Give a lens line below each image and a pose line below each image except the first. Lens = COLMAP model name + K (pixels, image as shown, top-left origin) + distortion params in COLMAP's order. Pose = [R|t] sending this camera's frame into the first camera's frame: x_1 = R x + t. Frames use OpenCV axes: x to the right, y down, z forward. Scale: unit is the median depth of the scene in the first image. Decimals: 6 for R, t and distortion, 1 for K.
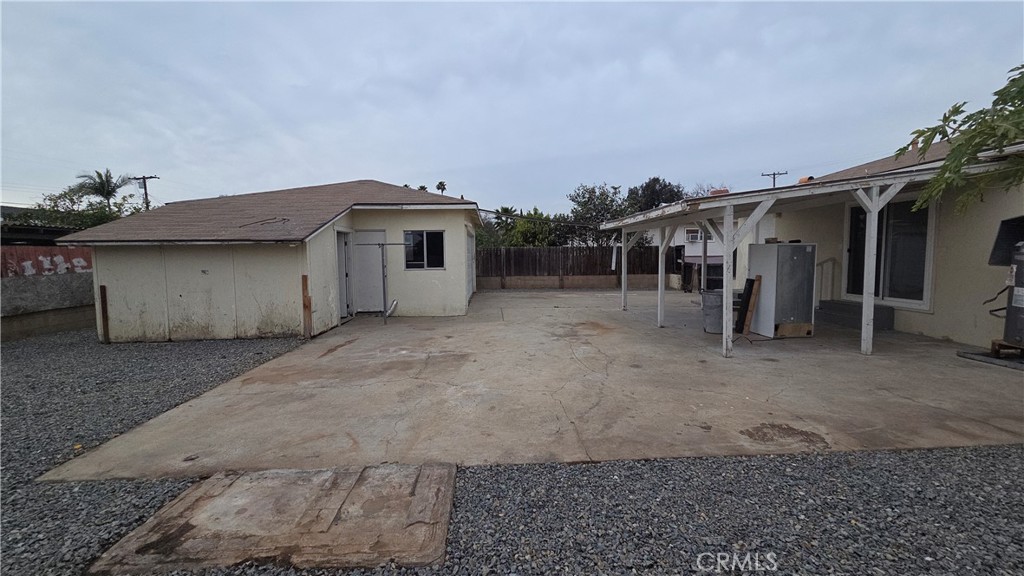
lens RADIAL K [[418.4, 0, 513.1], [0, 418.4, 286.8], [0, 0, 1]] dist [0.001598, 0.000191]
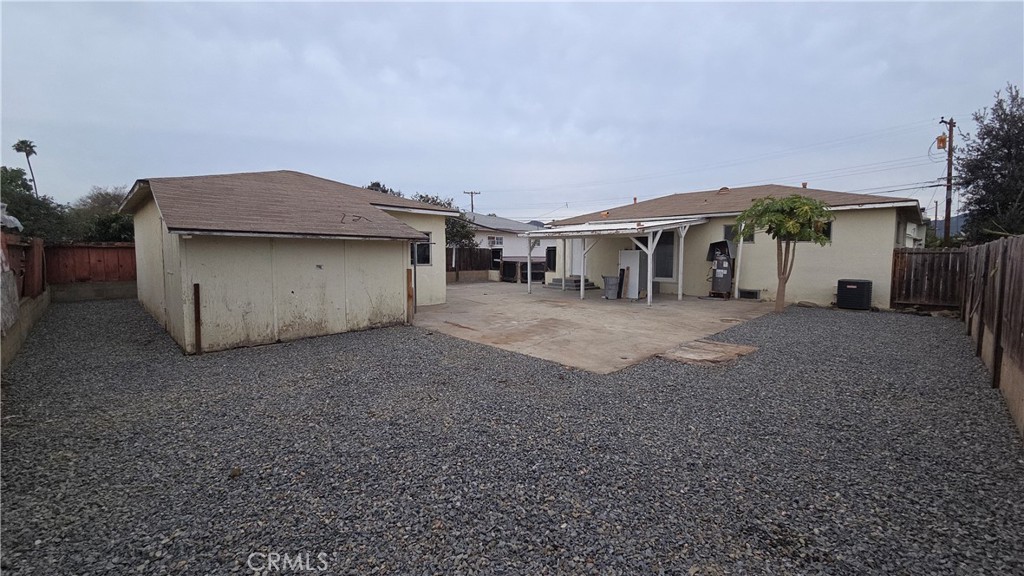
lens RADIAL K [[418.4, 0, 510.9], [0, 418.4, 283.5], [0, 0, 1]] dist [0.001598, 0.000191]
pose [[0.732556, -0.032738, 0.679919, -1.066819], [0.039419, 0.999207, 0.005641, 0.016007], [-0.679565, 0.022669, 0.733265, -0.023528]]
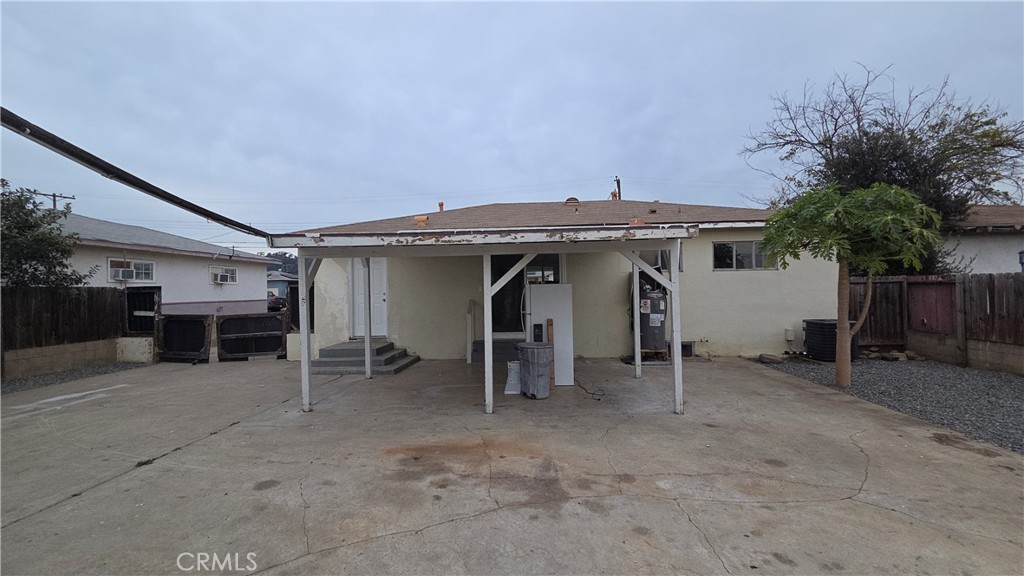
lens RADIAL K [[418.4, 0, 511.2], [0, 418.4, 280.6], [0, 0, 1]] dist [0.001598, 0.000191]
pose [[0.088463, 0.030705, 0.995606, -0.300709], [0.094652, 0.994743, -0.039089, -0.080301], [-0.991572, 0.097694, 0.085092, 0.978388]]
